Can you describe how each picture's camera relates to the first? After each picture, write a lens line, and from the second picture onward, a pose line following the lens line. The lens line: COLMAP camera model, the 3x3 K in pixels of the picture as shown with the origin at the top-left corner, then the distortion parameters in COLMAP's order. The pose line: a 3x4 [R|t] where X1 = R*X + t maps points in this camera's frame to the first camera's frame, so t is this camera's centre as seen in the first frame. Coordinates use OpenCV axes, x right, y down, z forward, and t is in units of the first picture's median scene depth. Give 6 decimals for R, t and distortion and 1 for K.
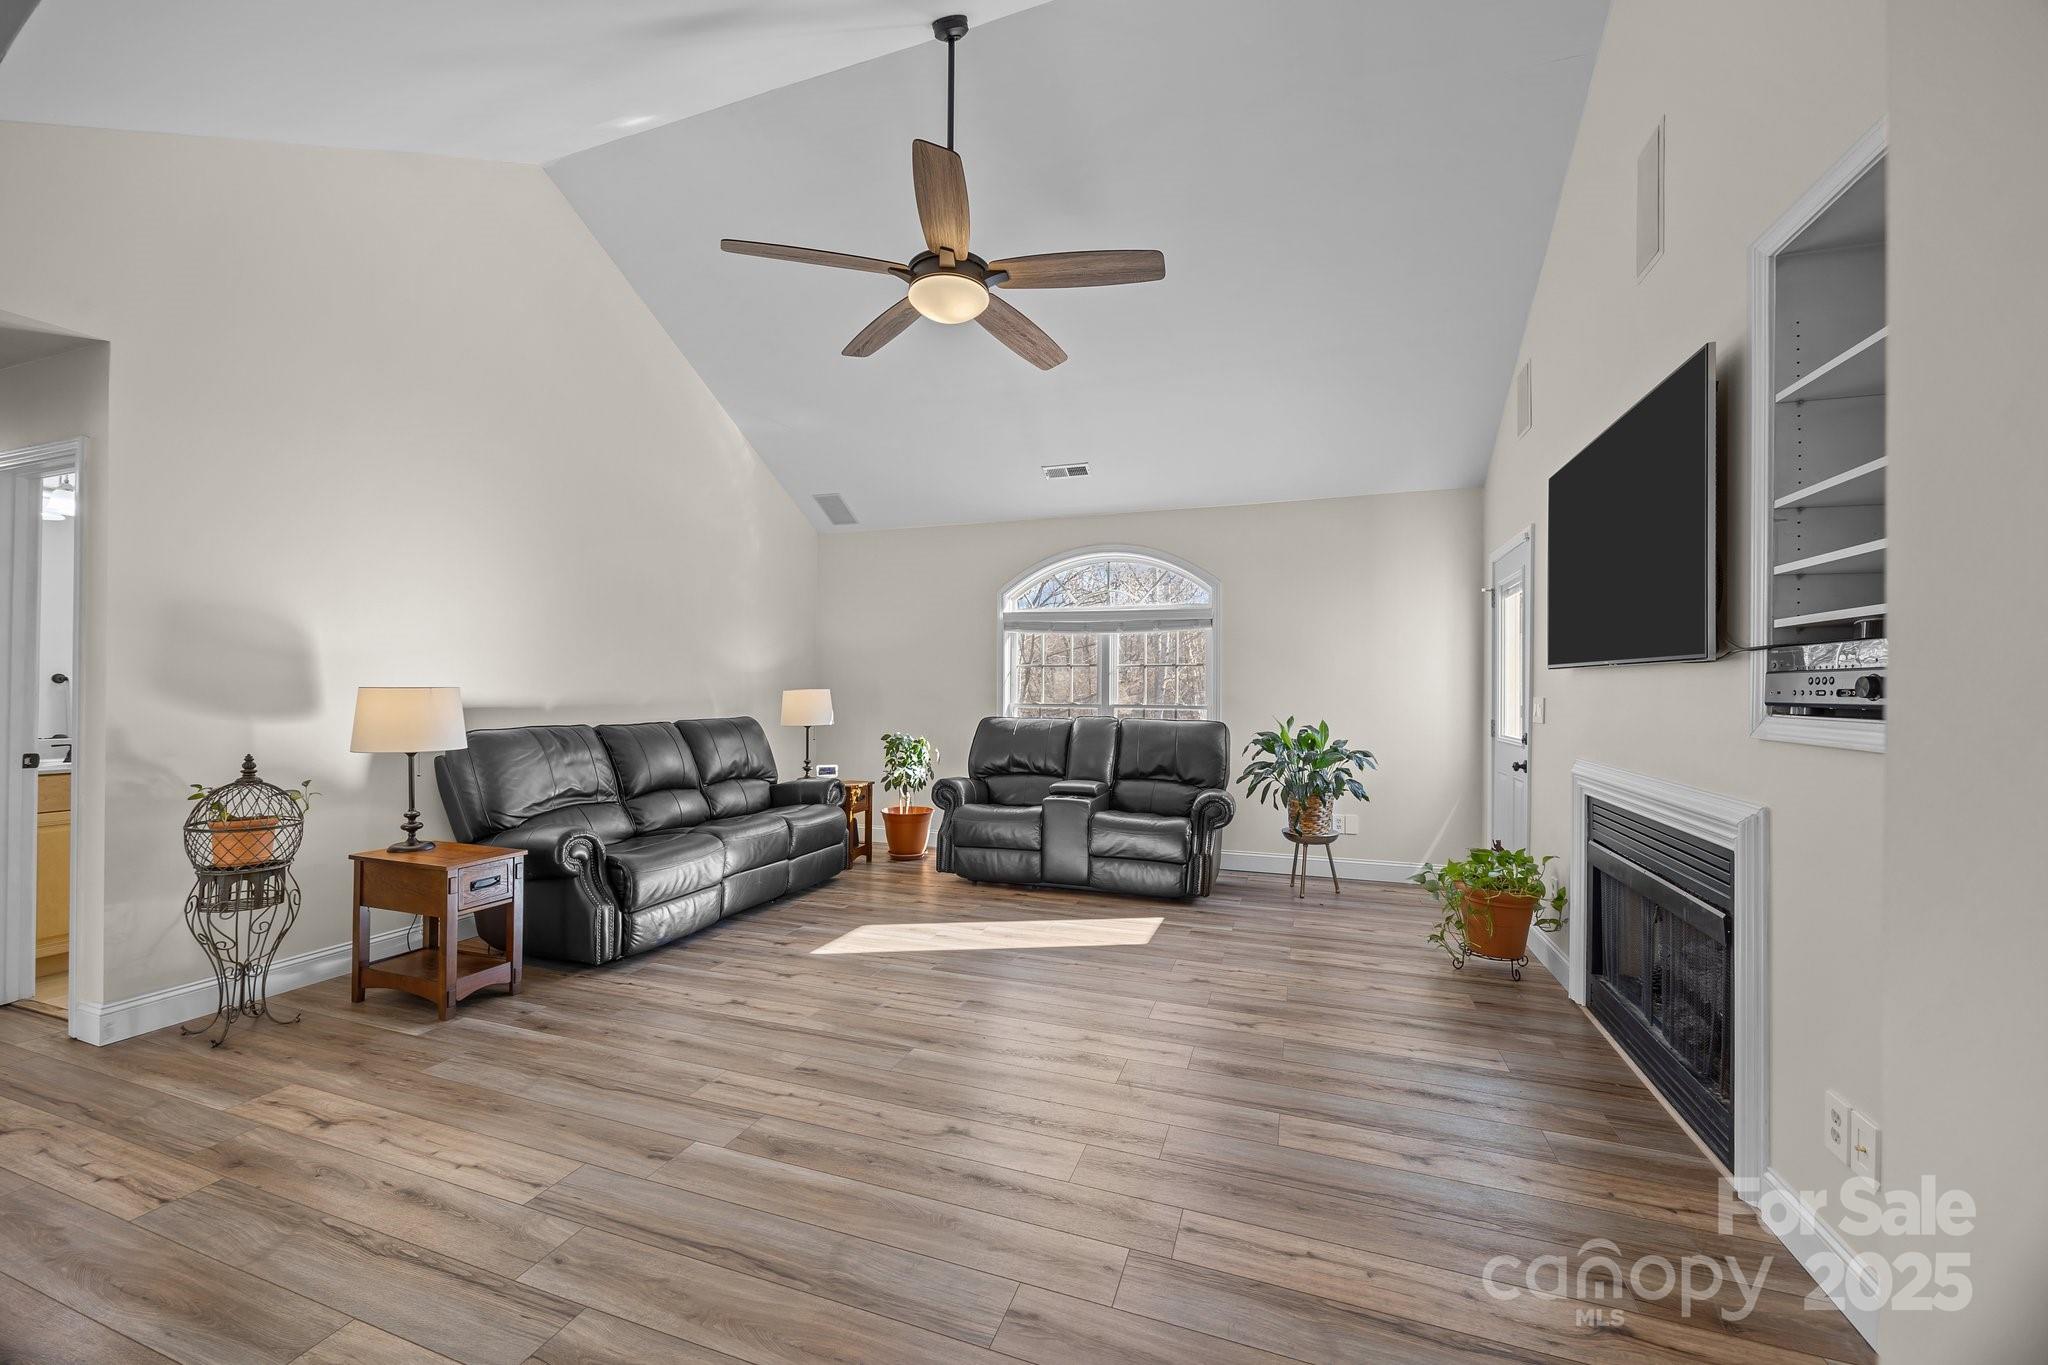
lens RADIAL K [[781.3, 0, 1031.4], [0, 781.3, 691.2], [0, 0, 1]] dist [-0.005606, 0.000948]
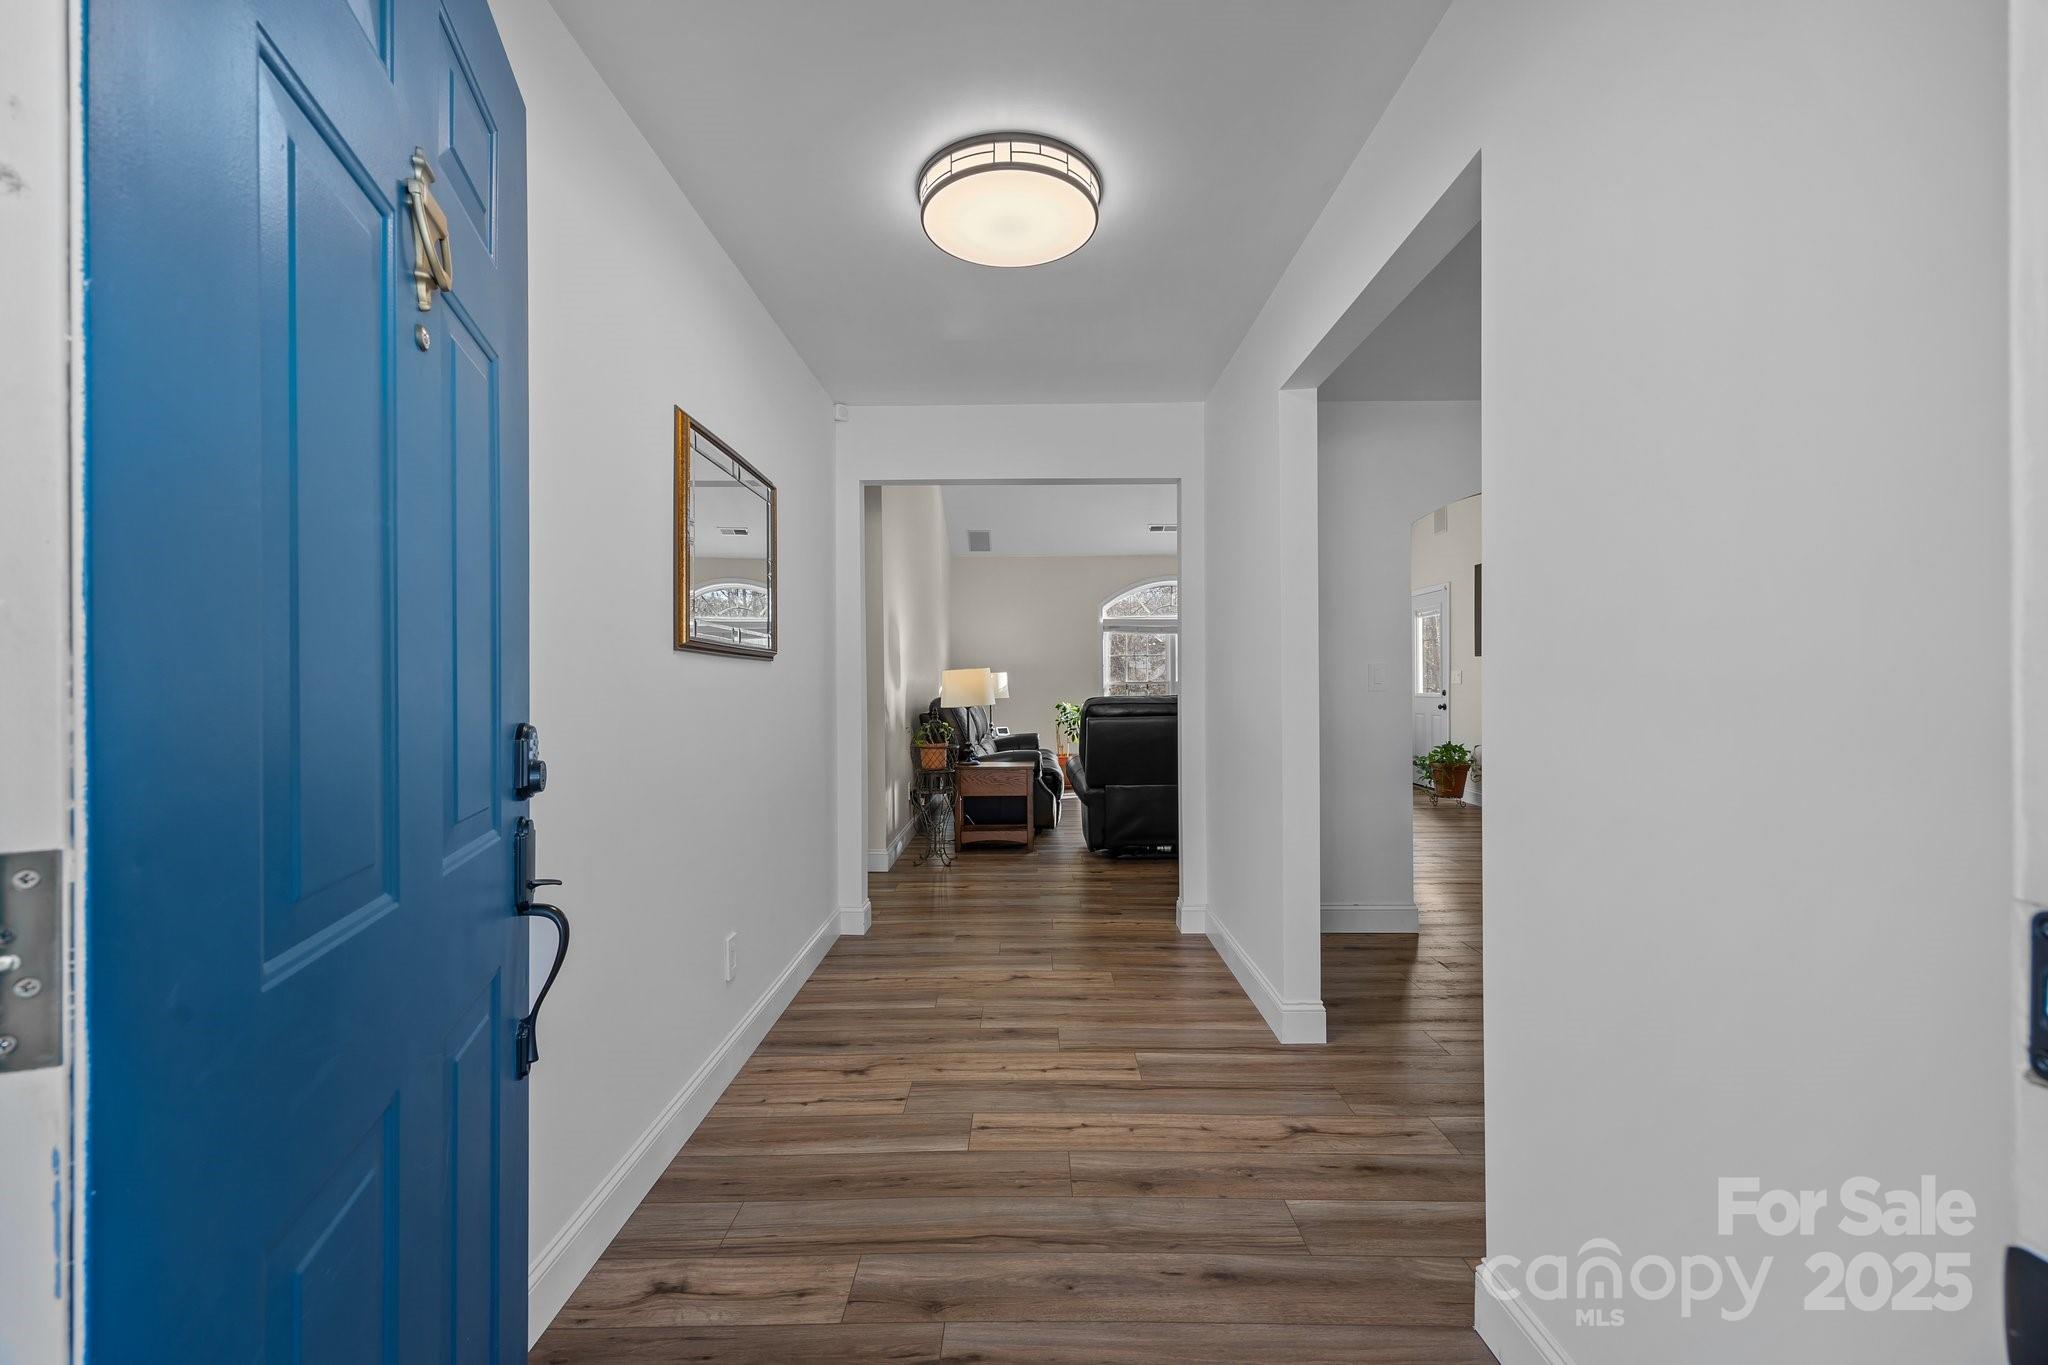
lens RADIAL K [[835.0, 0, 1027.9], [0, 835.0, 680.4], [0, 0, 1]] dist [0.001109, 0.000008]
pose [[0.946723, -0.013001, 0.321788, -1.121589], [0.014173, 0.999899, -0.001299, 0.021184], [-0.321738, 0.005791, 0.946811, -0.694261]]
